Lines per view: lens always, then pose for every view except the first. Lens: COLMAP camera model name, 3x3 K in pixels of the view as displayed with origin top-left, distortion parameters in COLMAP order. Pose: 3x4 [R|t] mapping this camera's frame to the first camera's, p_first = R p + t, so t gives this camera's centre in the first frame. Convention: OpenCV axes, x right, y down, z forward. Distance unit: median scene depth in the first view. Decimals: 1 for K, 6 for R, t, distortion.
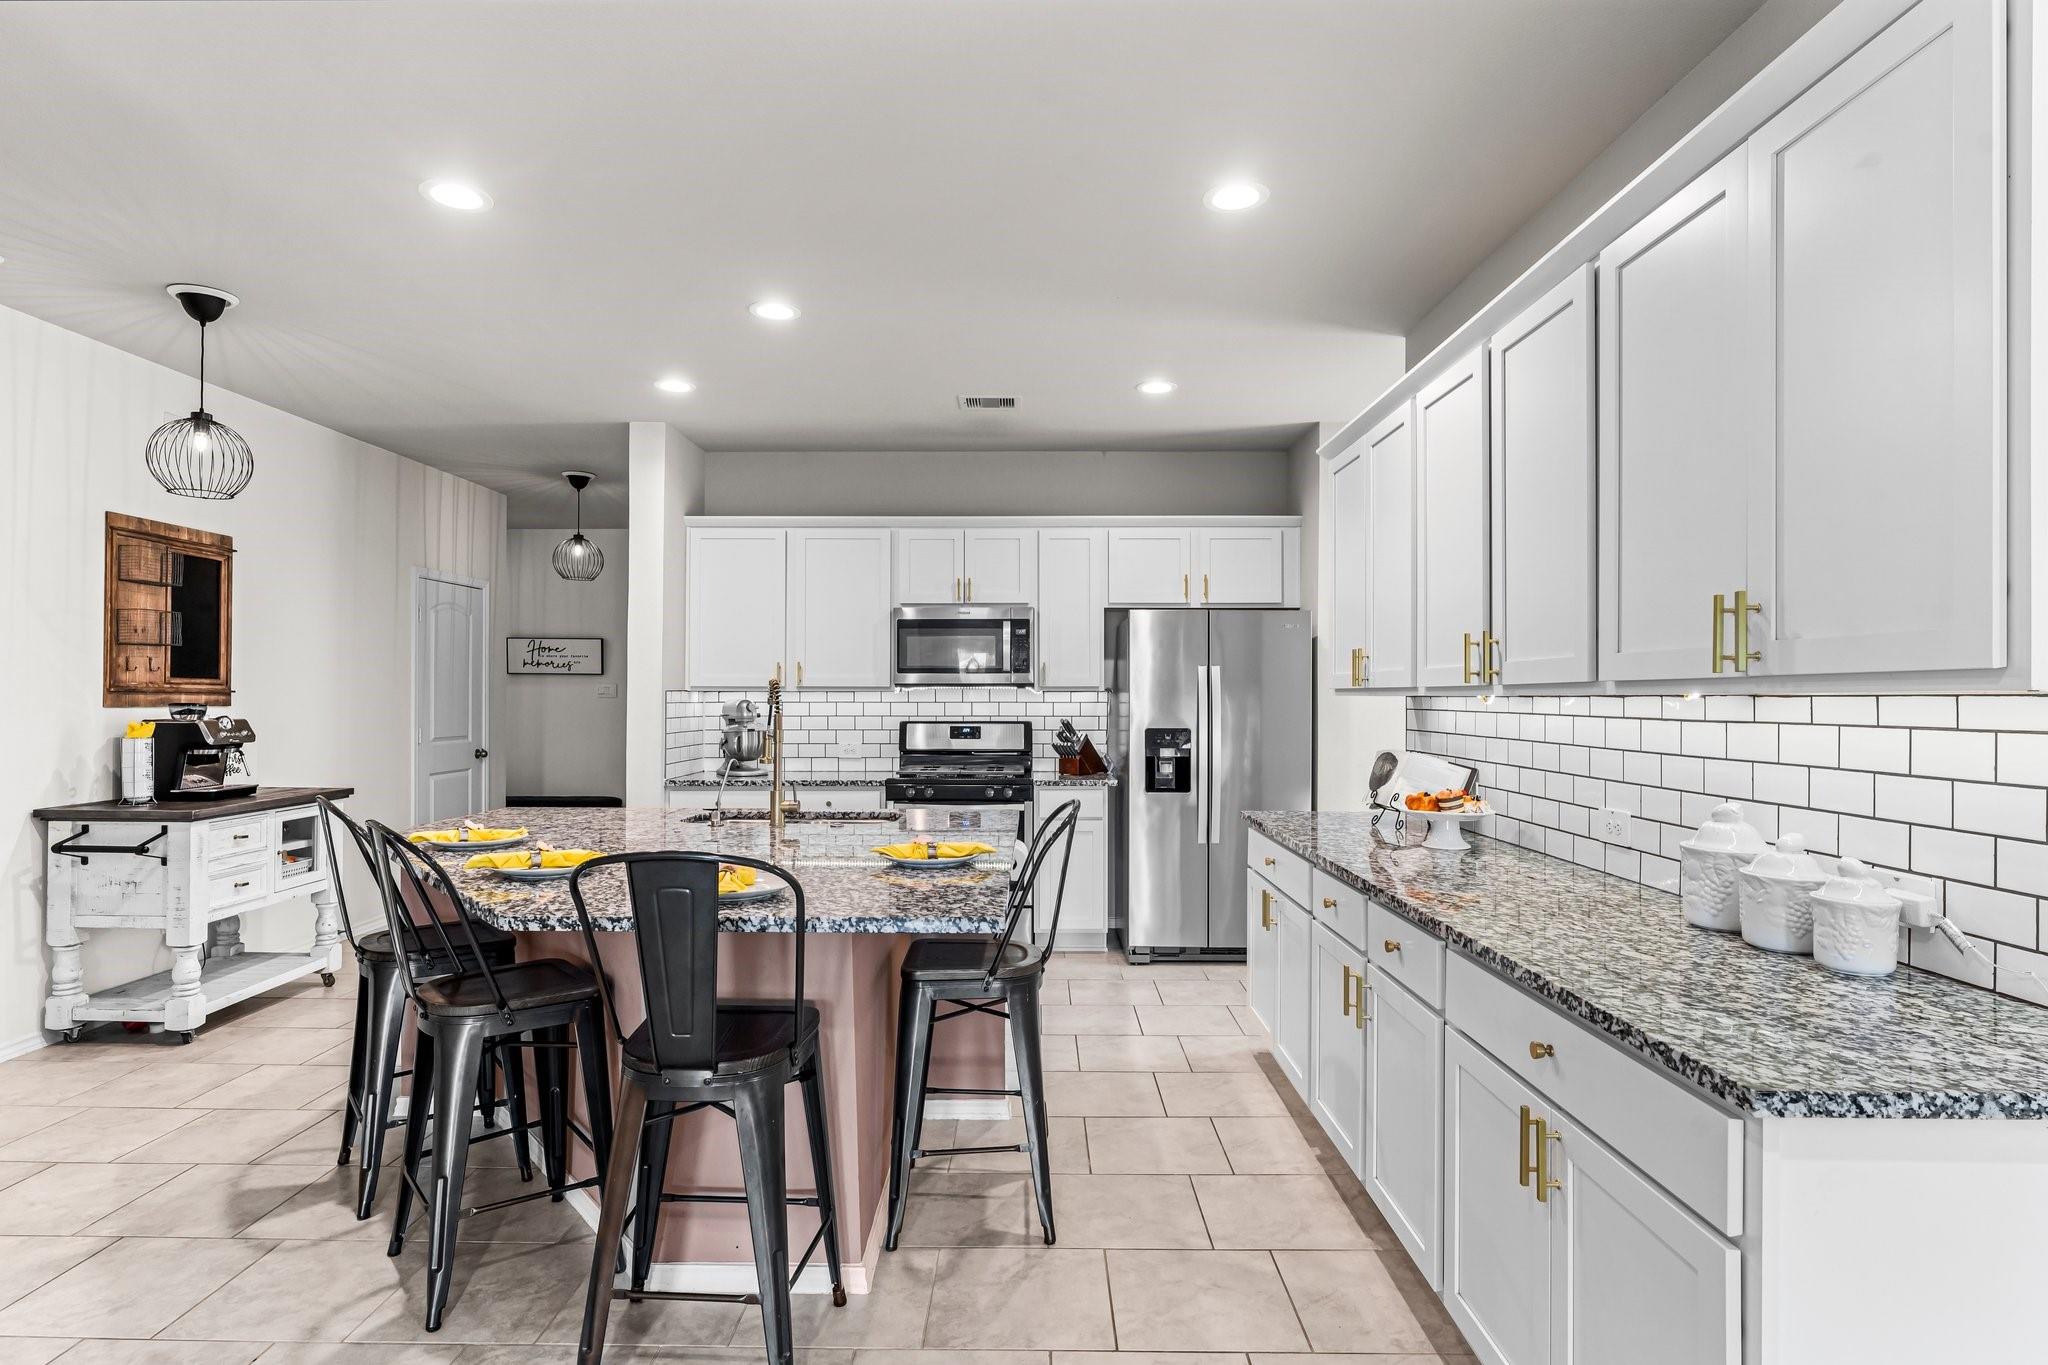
lens RADIAL K [[1036.3, 0, 1024.0], [0, 1036.3, 682.5], [0, 0, 1]] dist [-0.013438, -0.000582]
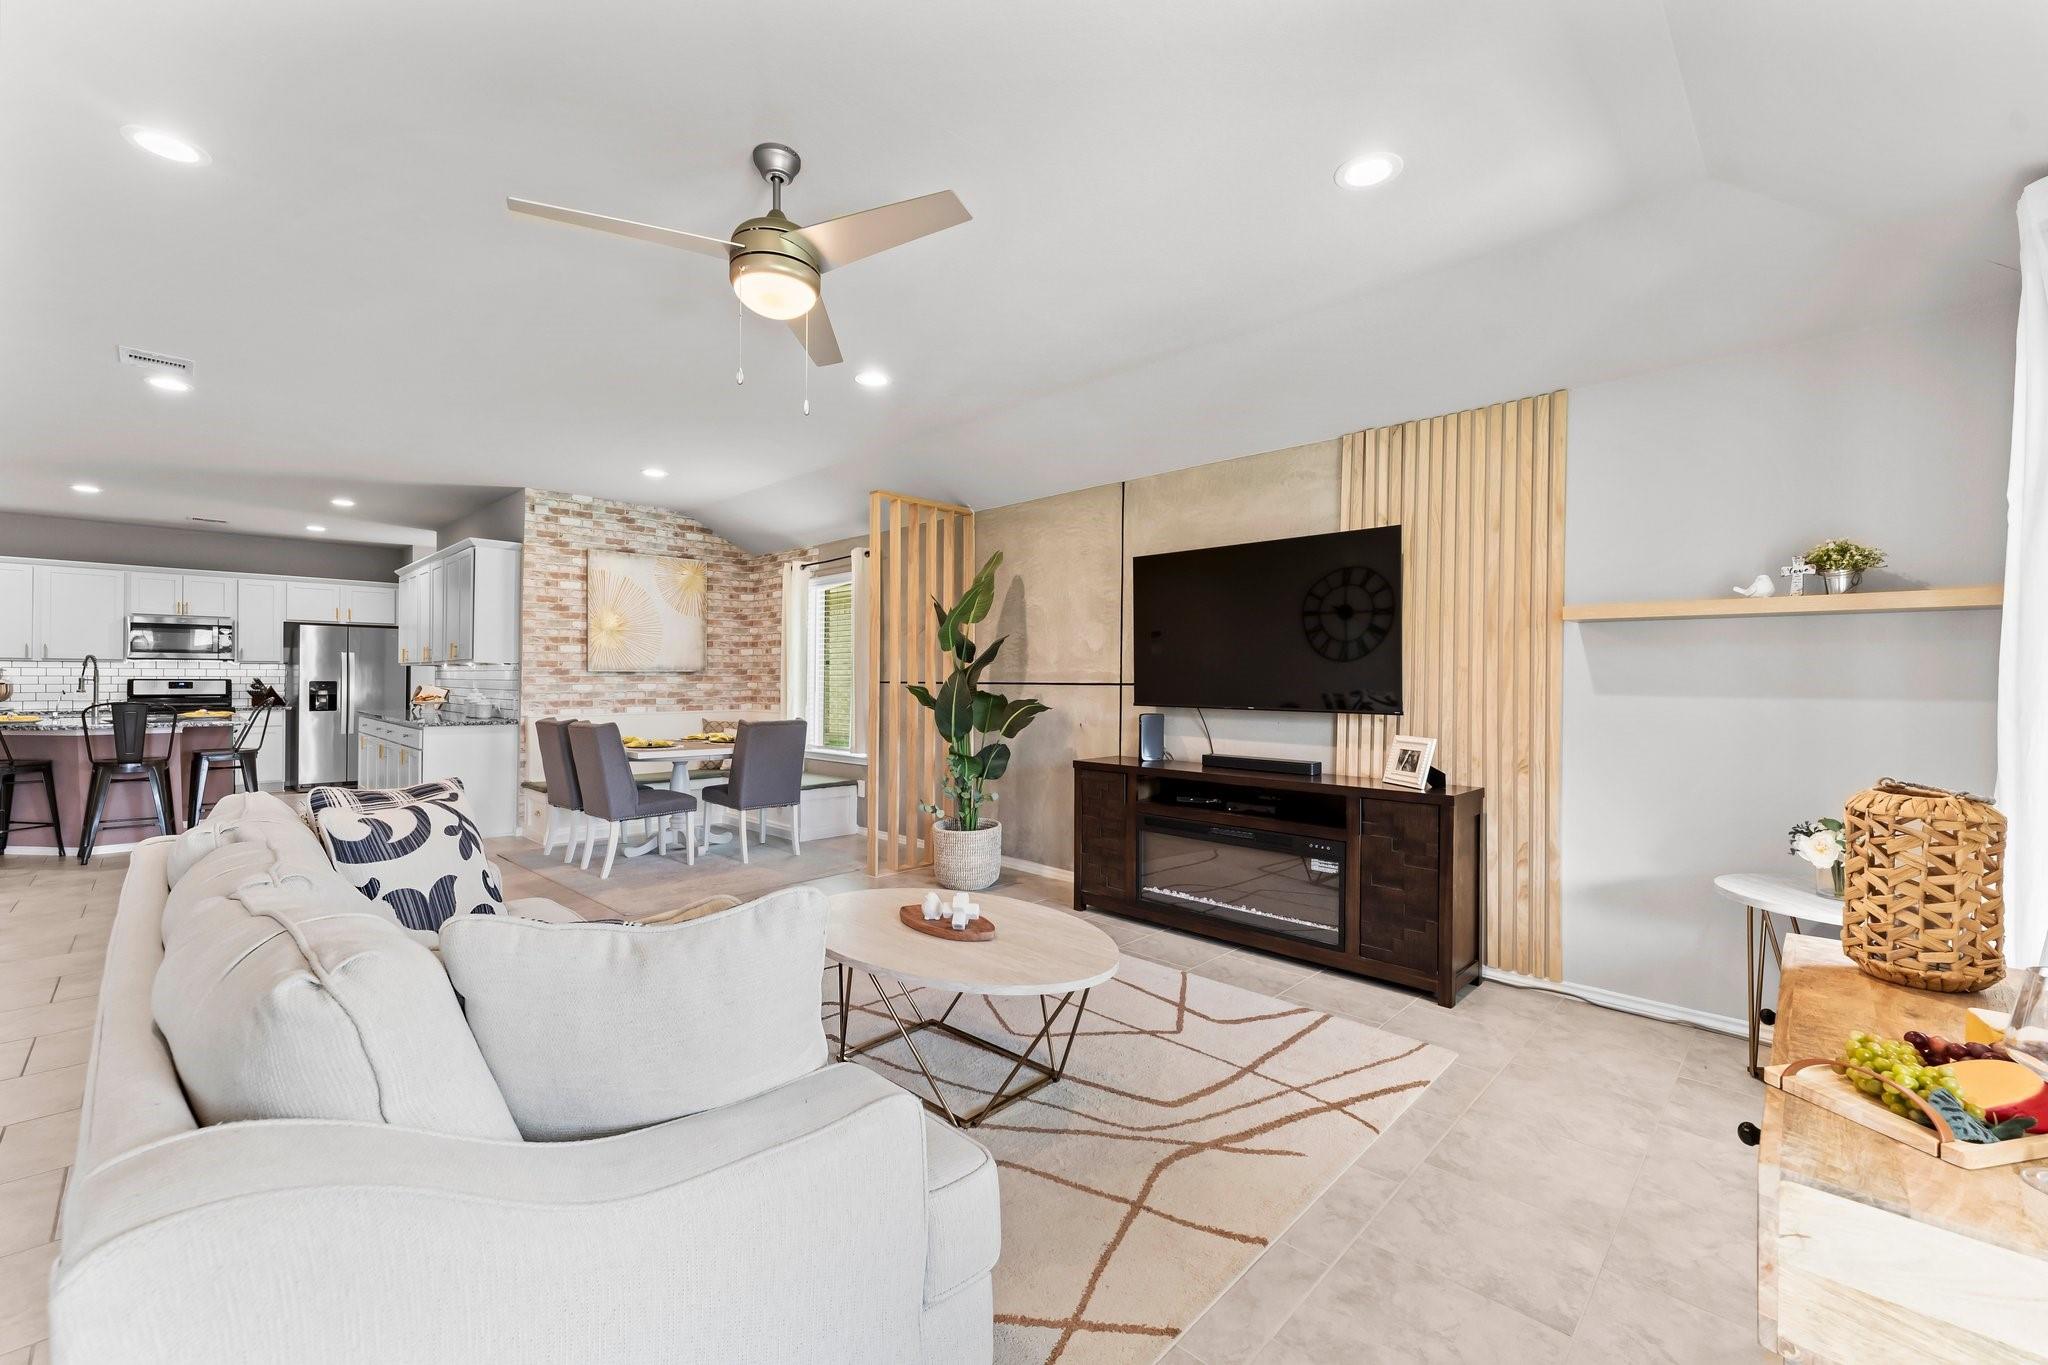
lens RADIAL K [[836.5, 0, 1024.0], [0, 836.5, 682.5], [0, 0, 1]] dist [0.002099, 0.000049]
pose [[0.685144, 0.000947, 0.728407, -0.124641], [-0.015463, 0.999793, 0.013244, 0.001057], [-0.728244, -0.020337, 0.685016, -1.180265]]
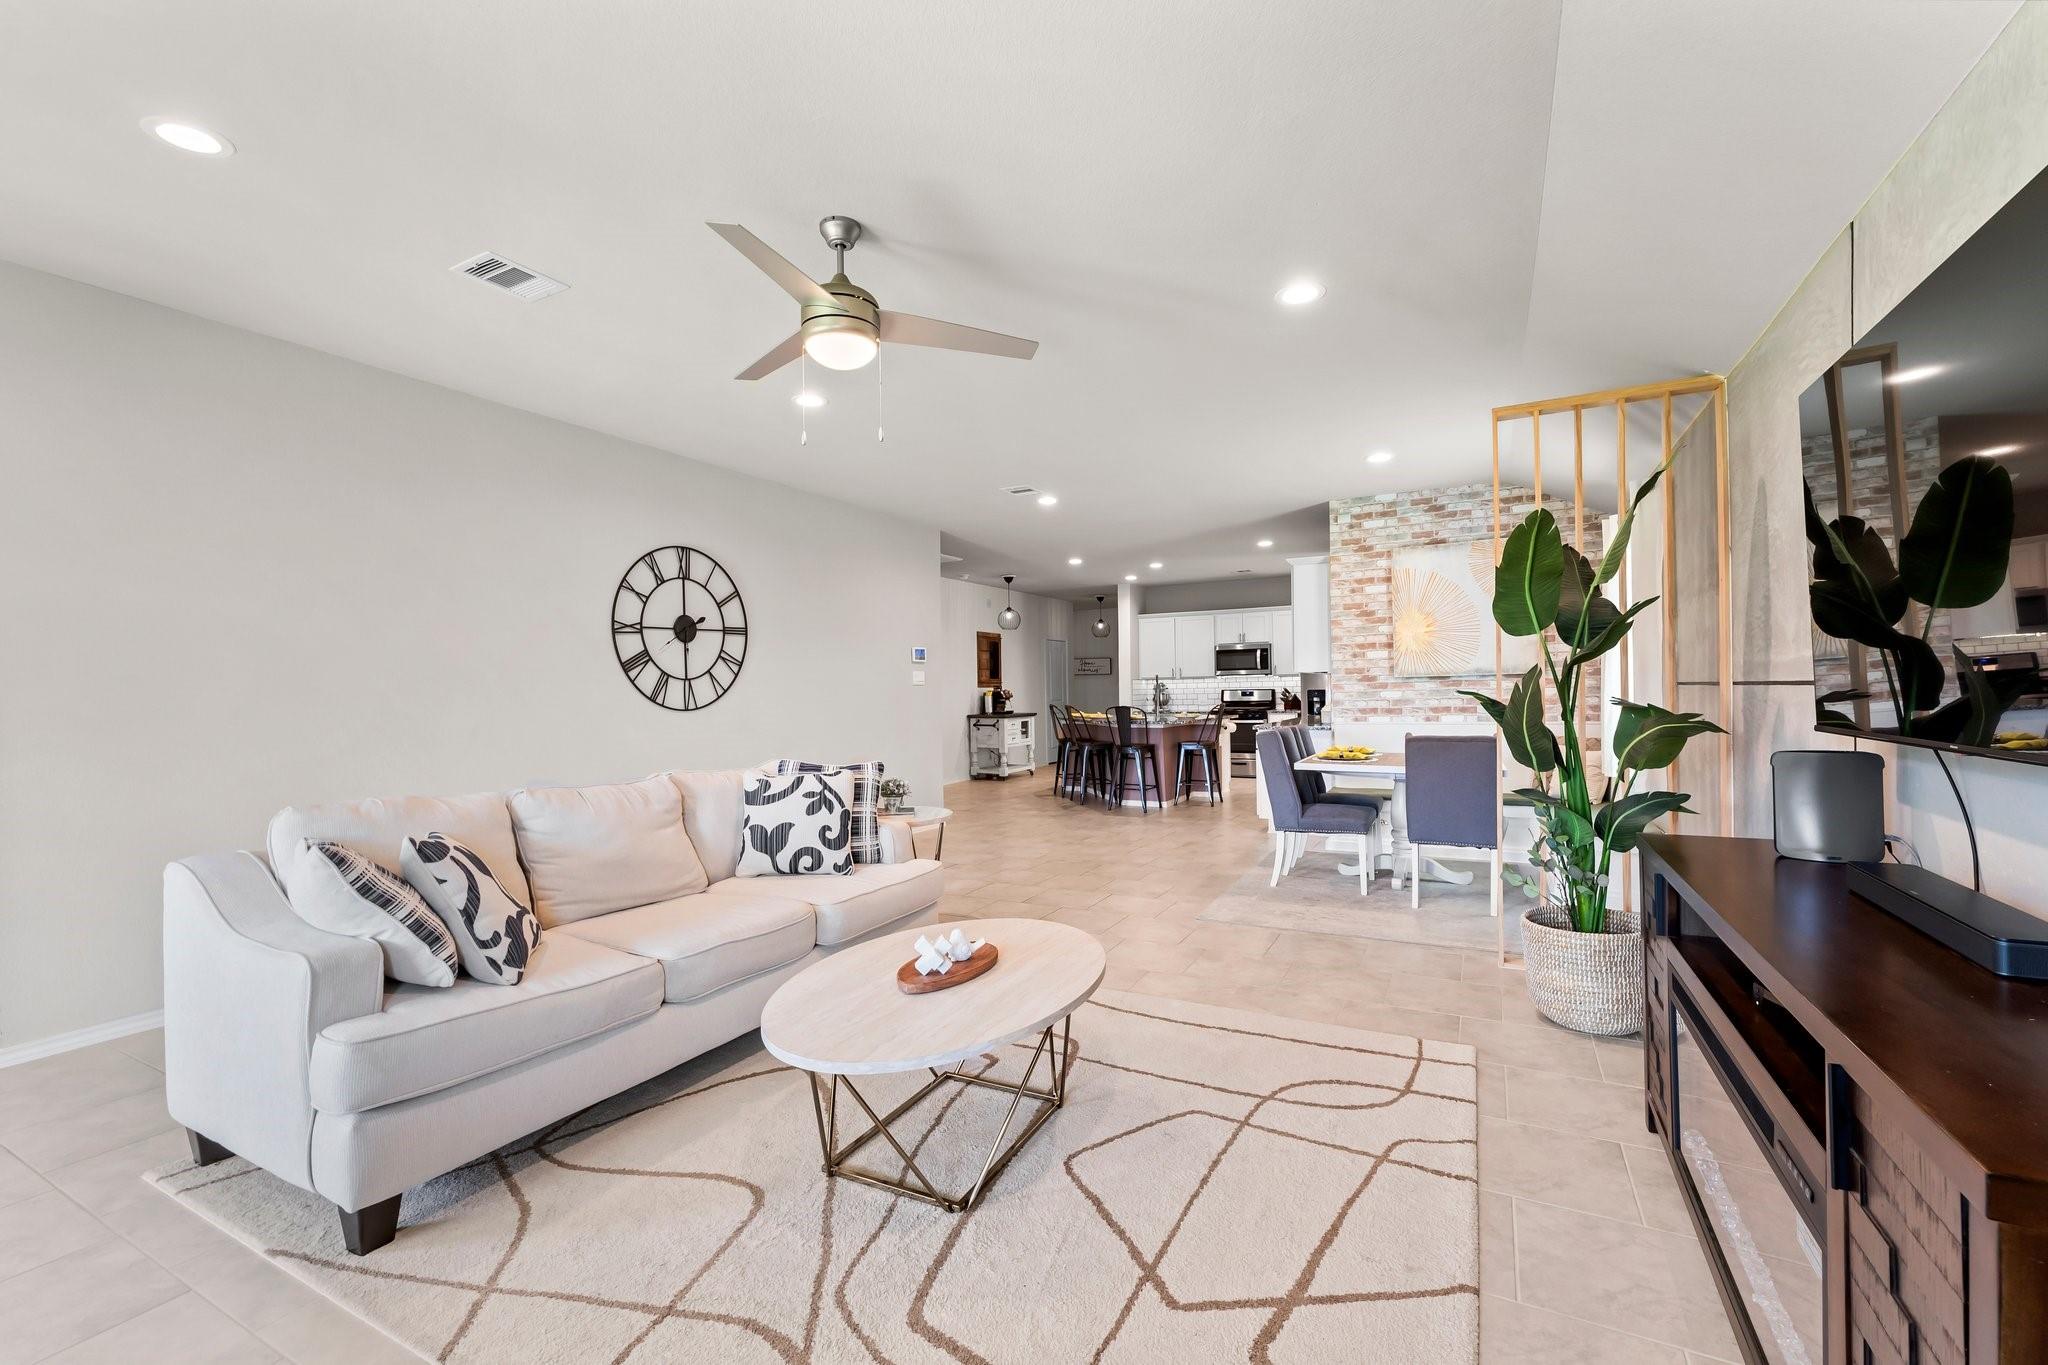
lens RADIAL K [[876.4, 0, 1024.0], [0, 876.4, 682.5], [0, 0, 1]] dist [-0.007677, 0.000064]
pose [[0.883998, -0.019617, -0.467078, 0.485828], [0.023304, 0.999726, 0.002117, 0.003663], [0.466909, -0.012756, 0.884213, -1.191287]]
